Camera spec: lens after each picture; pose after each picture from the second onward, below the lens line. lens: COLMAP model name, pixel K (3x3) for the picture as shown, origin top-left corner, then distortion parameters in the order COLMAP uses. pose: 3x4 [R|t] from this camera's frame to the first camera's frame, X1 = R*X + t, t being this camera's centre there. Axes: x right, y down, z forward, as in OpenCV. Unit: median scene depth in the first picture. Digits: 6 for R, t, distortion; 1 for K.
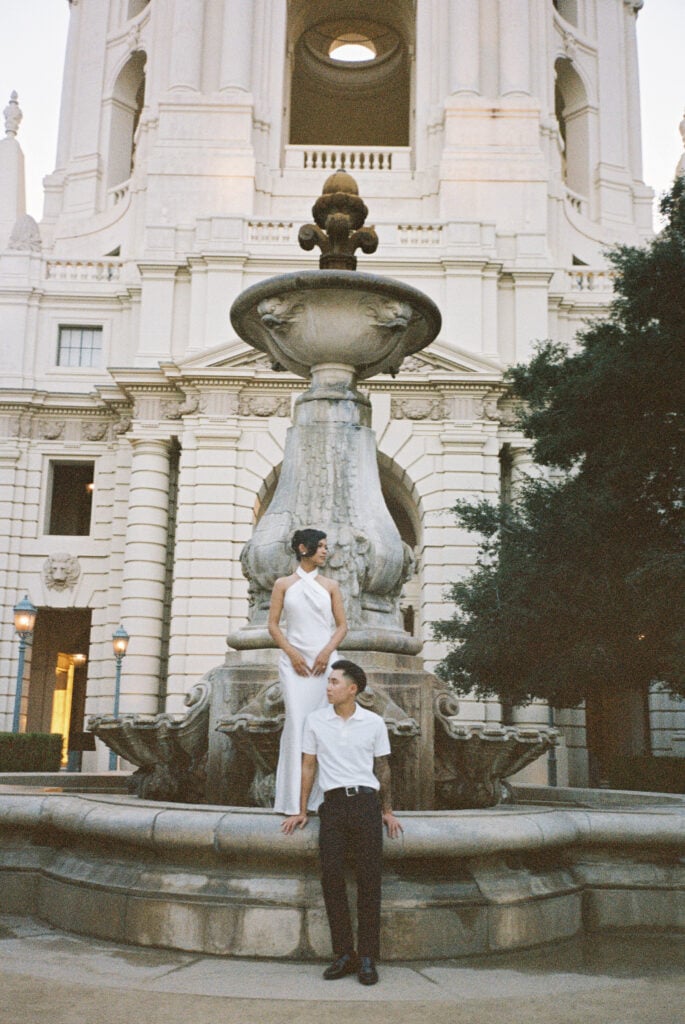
lens RADIAL K [[1083.0, 0, 330.5], [0, 1083.0, 540.9], [0, 0, 1]] dist [0.167367, -0.373746]
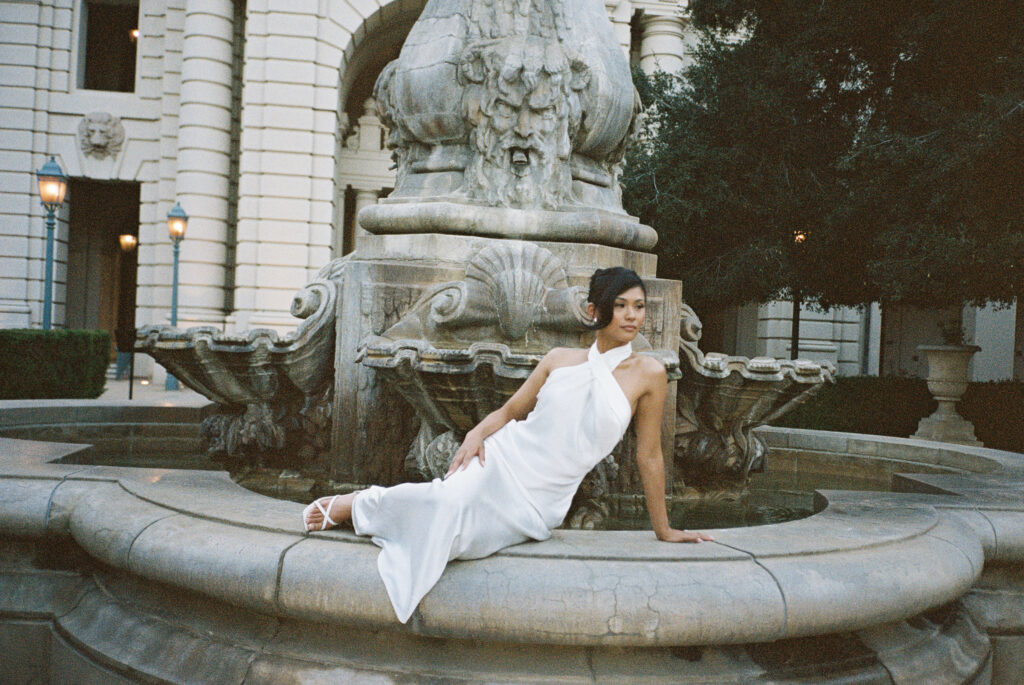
lens RADIAL K [[1066.1, 0, 547.6], [0, 1066.1, 355.3], [0, 0, 1]] dist [0.143552, -0.328965]
pose [[0.989270, 0.020881, 0.144602, -0.037900], [-0.049257, 0.979456, 0.195548, 0.020807], [-0.137548, -0.200573, 0.969975, 0.177586]]
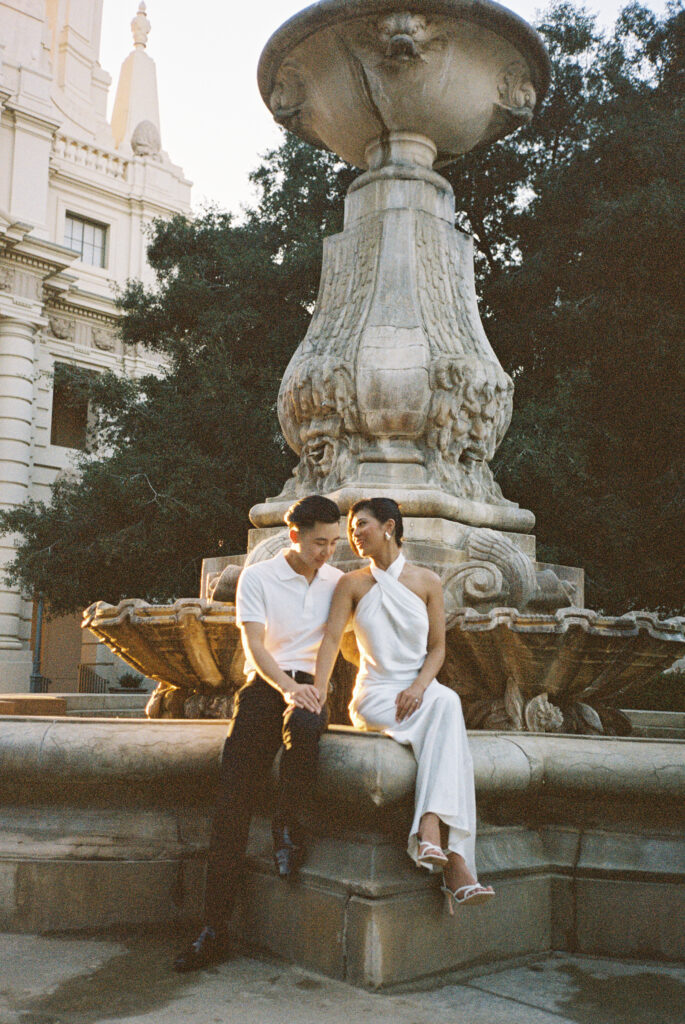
lens RADIAL K [[1066.1, 0, 331.2], [0, 1066.1, 546.5], [0, 0, 1]] dist [0.143552, -0.328965]
pose [[0.734210, 0.080023, 0.674190, -0.272901], [-0.131445, 0.990995, 0.025520, 0.052230], [-0.666077, -0.107356, 0.738117, 0.257542]]
